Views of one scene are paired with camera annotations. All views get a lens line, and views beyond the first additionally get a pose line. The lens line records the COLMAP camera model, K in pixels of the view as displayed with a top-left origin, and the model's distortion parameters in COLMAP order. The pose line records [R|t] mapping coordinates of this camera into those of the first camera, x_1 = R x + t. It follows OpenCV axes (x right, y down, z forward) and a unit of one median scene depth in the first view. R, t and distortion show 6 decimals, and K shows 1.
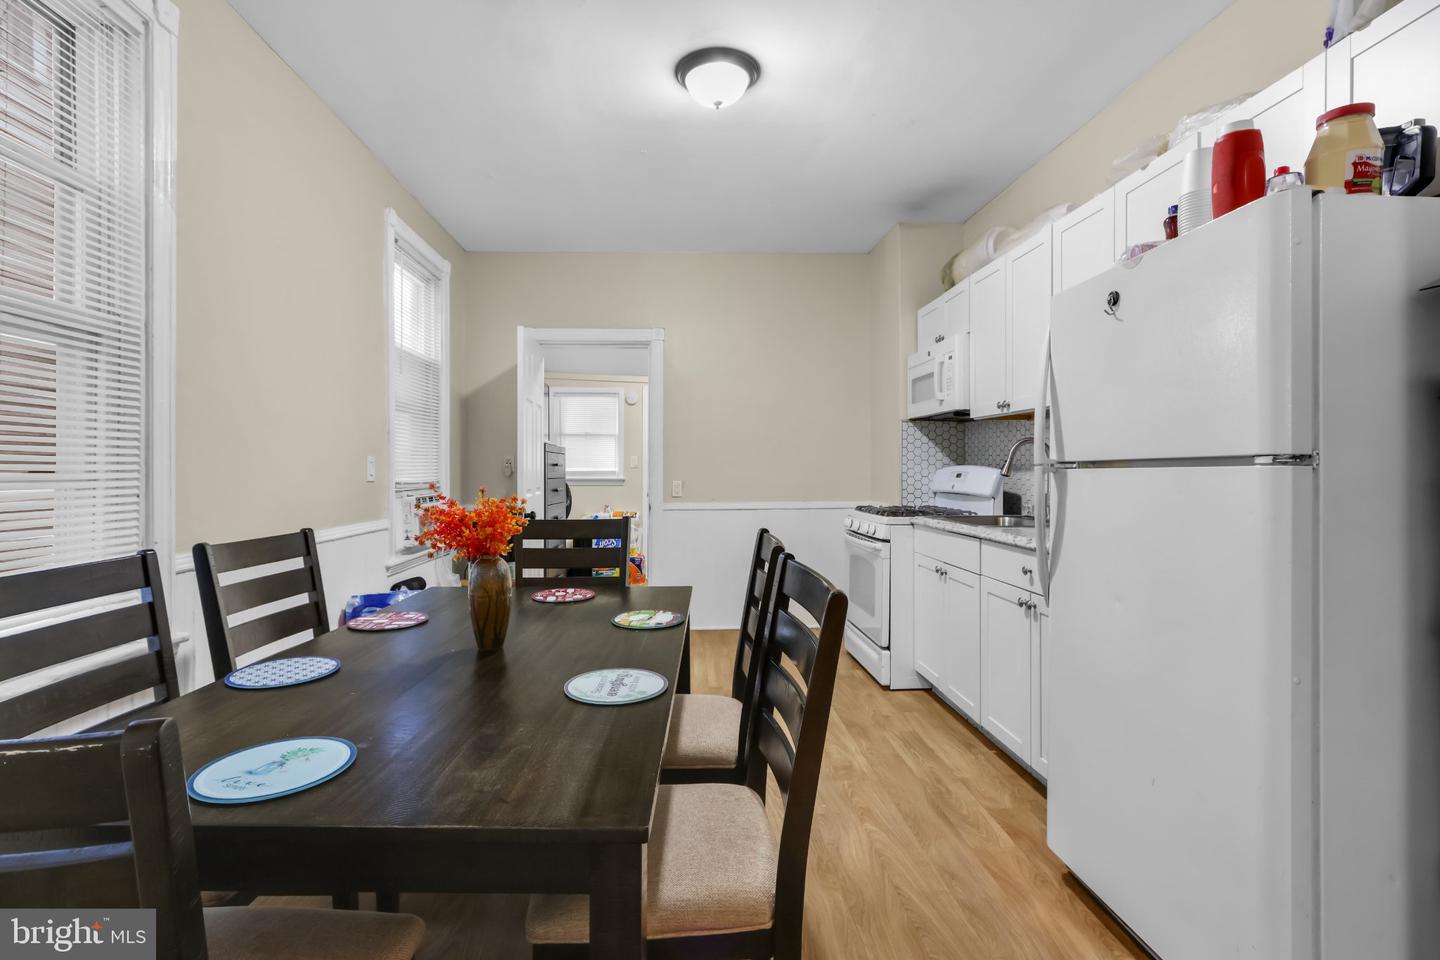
lens RADIAL K [[678.8, 0, 721.3], [0, 678.8, 470.6], [0, 0, 1]] dist [0.002407, 0.000140]
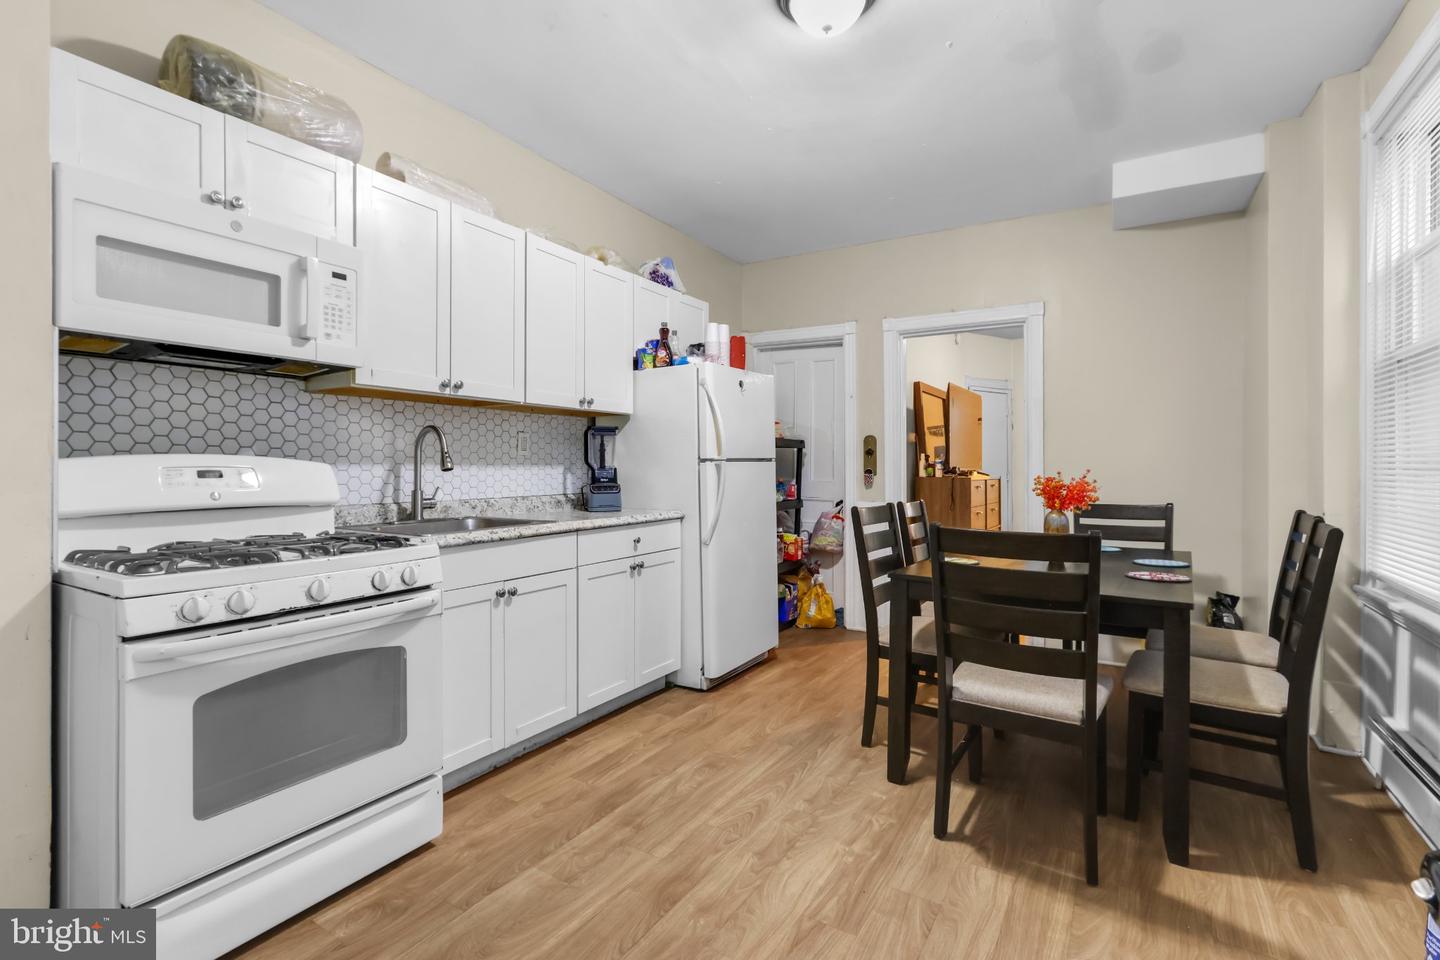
lens RADIAL K [[678.8, 0, 720.6], [0, 678.8, 474.9], [0, 0, 1]] dist [0.002407, 0.000140]
pose [[-0.820458, -0.016116, 0.571480, -0.399227], [-0.004221, 0.999746, 0.022133, -0.006698], [-0.571691, 0.015747, -0.820318, 1.867348]]
